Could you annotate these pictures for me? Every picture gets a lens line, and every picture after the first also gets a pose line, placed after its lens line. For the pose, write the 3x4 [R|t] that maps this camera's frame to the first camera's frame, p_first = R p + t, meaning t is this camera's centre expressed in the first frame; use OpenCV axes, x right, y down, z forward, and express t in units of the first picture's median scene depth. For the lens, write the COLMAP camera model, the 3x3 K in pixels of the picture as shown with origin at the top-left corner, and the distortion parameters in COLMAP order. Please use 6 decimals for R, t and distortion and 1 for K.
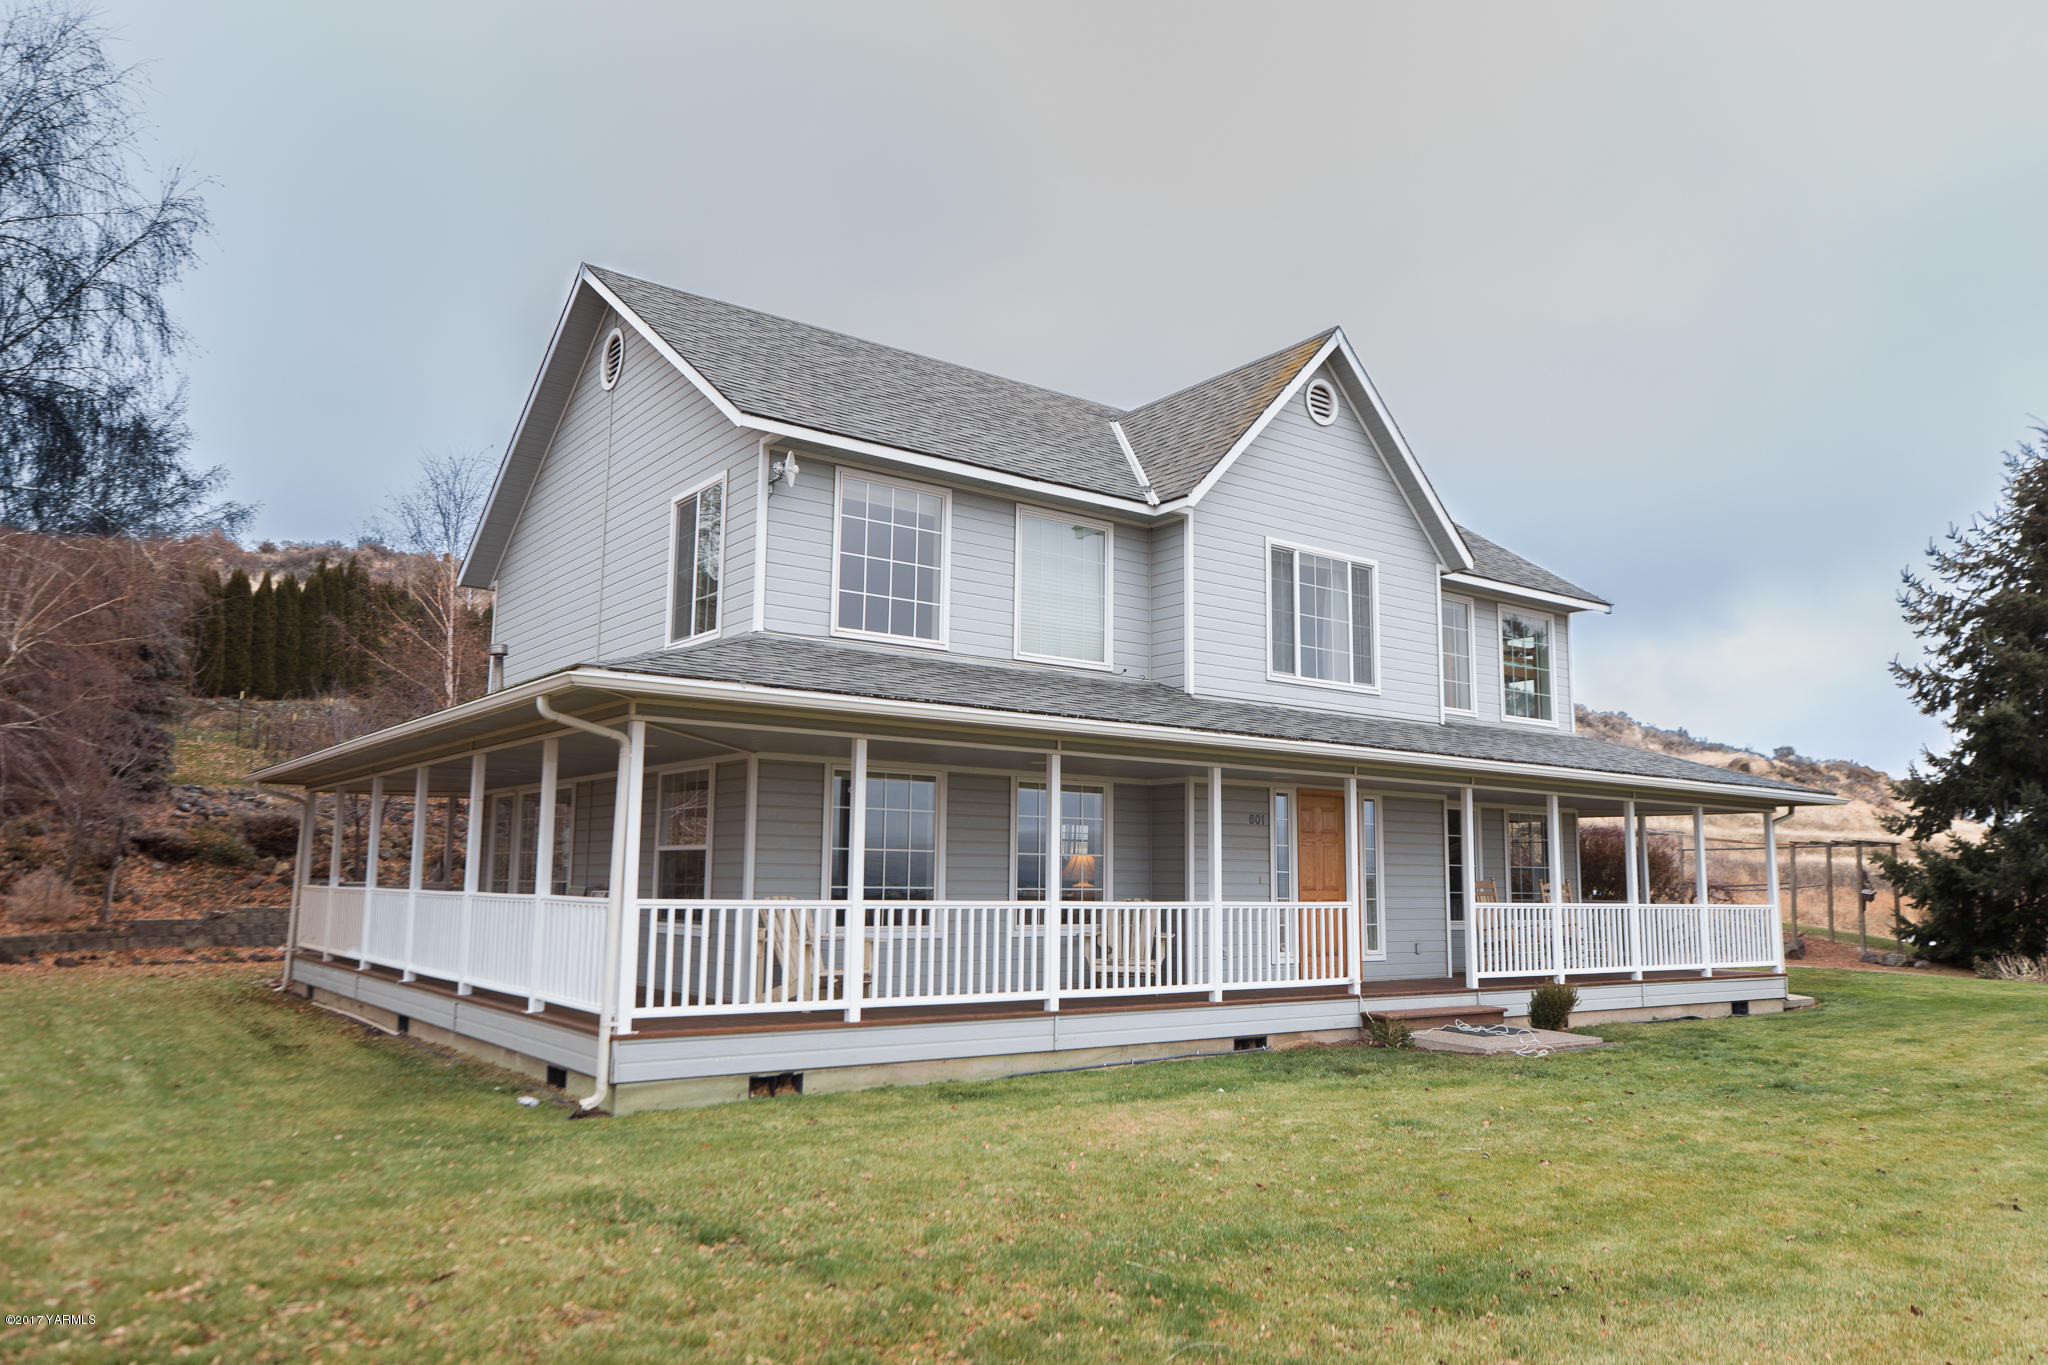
lens RADIAL K [[1426.2, 0, 1024.0], [0, 1426.2, 682.5], [0, 0, 1]] dist [-0.005060, 0.001900]
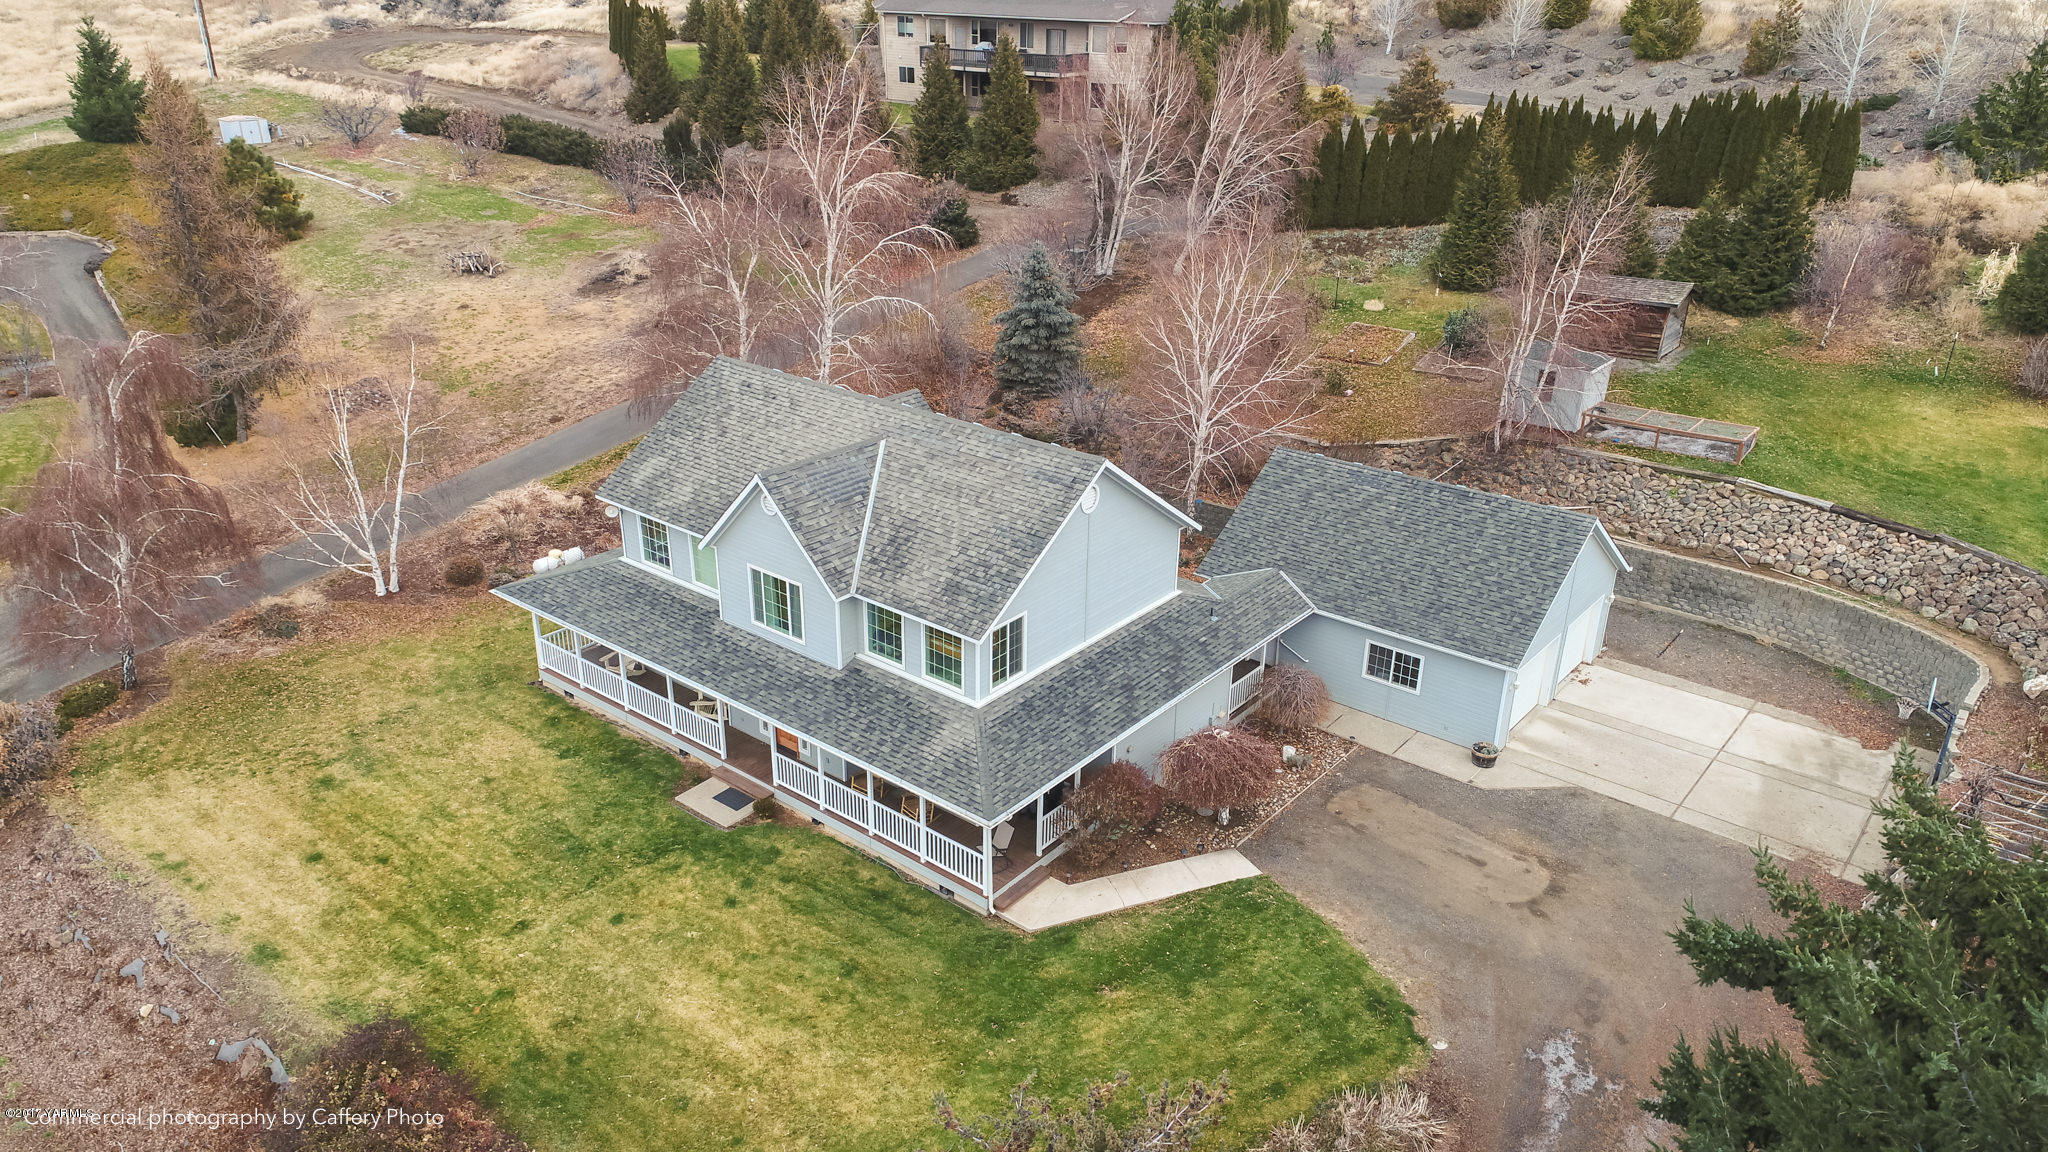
lens RADIAL K [[1357.7, 0, 1024.0], [0, 1357.7, 576.0], [0, 0, 1]] dist [0.220405, -0.215395]
pose [[0.245496, 0.386661, -0.888946, 1.888412], [0.135429, 0.894336, 0.426406, -0.810807], [0.959891, -0.225070, 0.167191, 0.931458]]
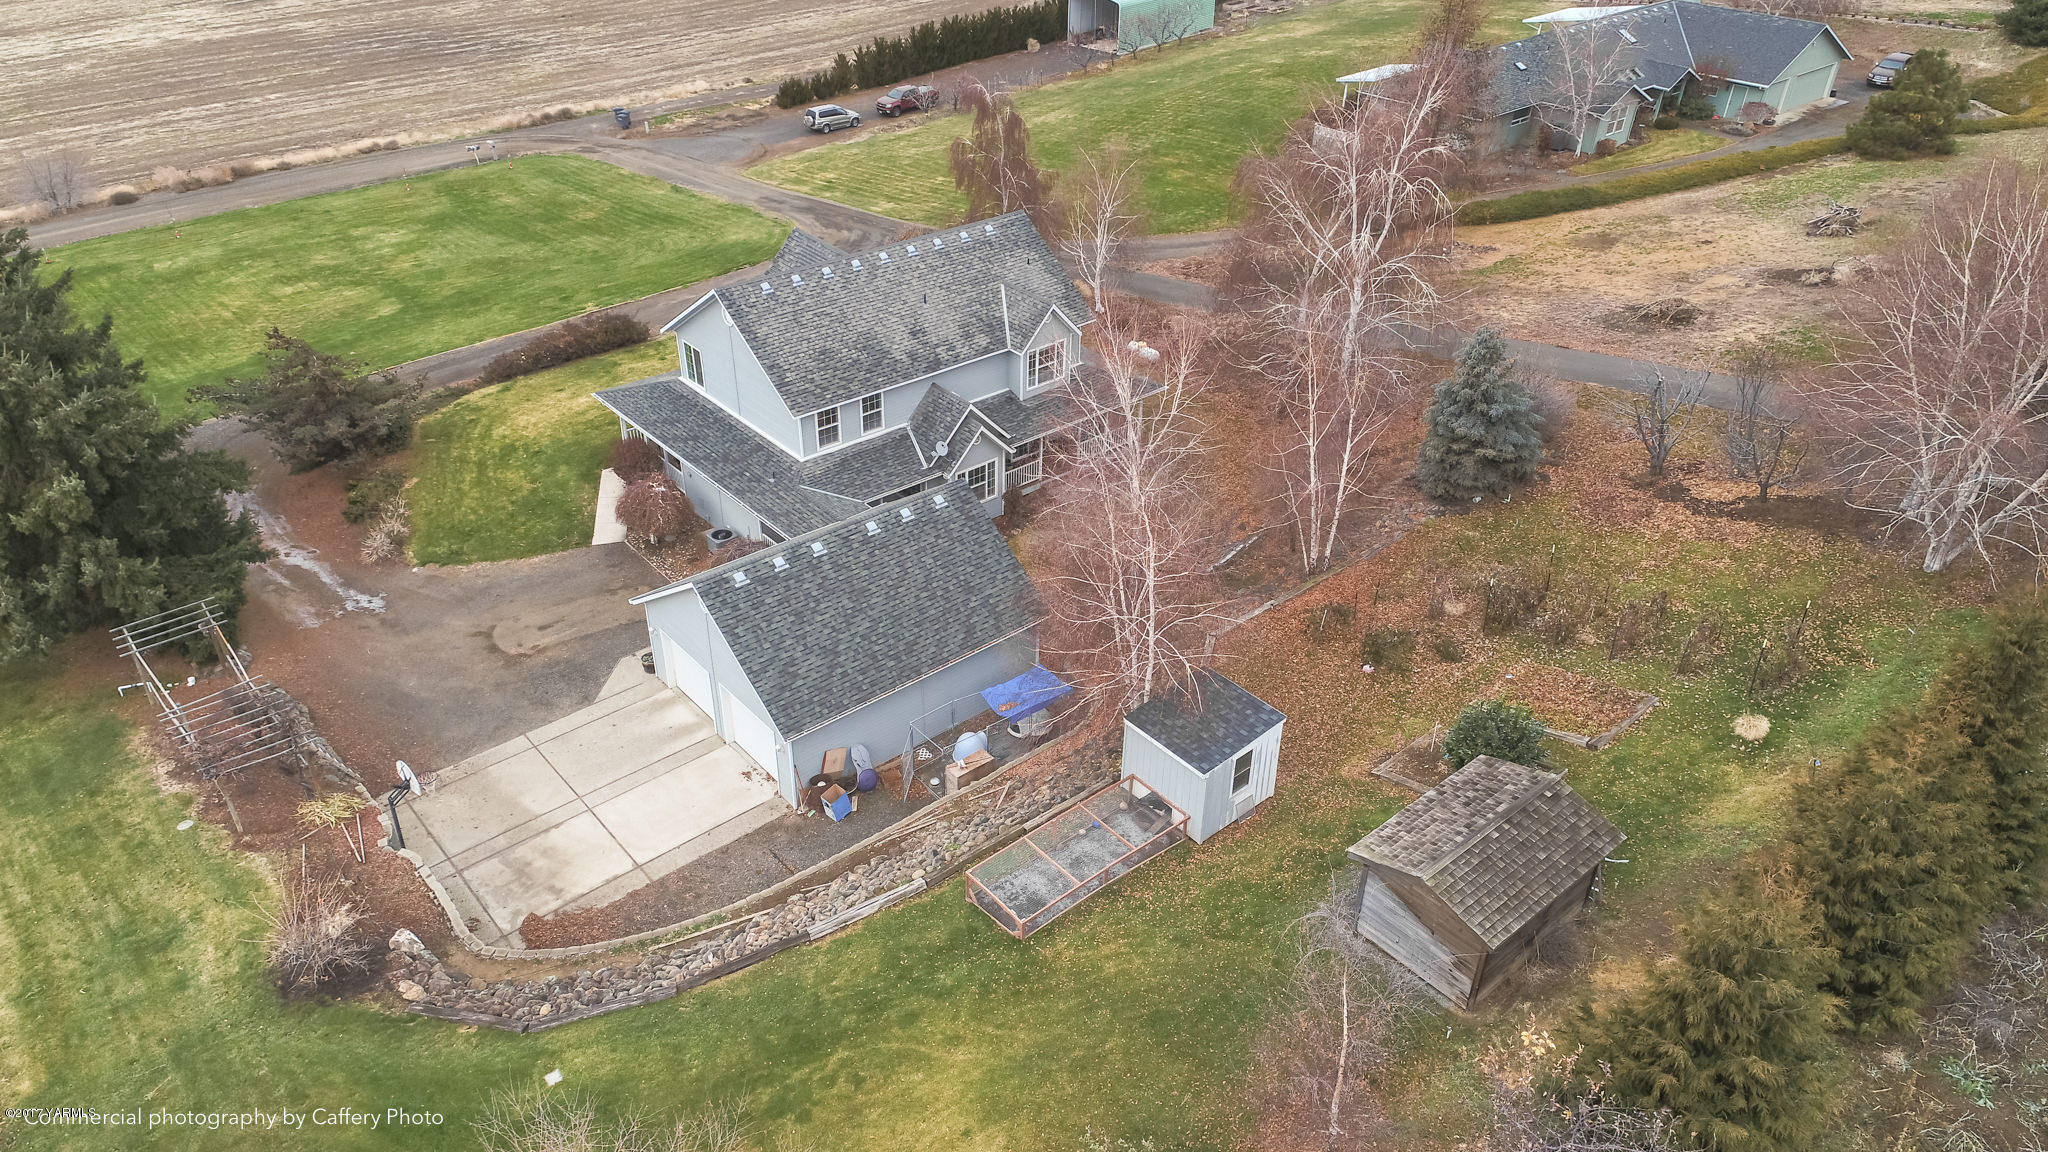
lens RADIAL K [[1357.7, 0, 1024.0], [0, 1357.7, 576.0], [0, 0, 1]] dist [0.220405, -0.215395]
pose [[-0.997827, 0.021542, -0.062264, -0.081923], [-0.006166, 0.910355, 0.413782, -0.771223], [0.065596, 0.413267, -0.908244, 3.932504]]
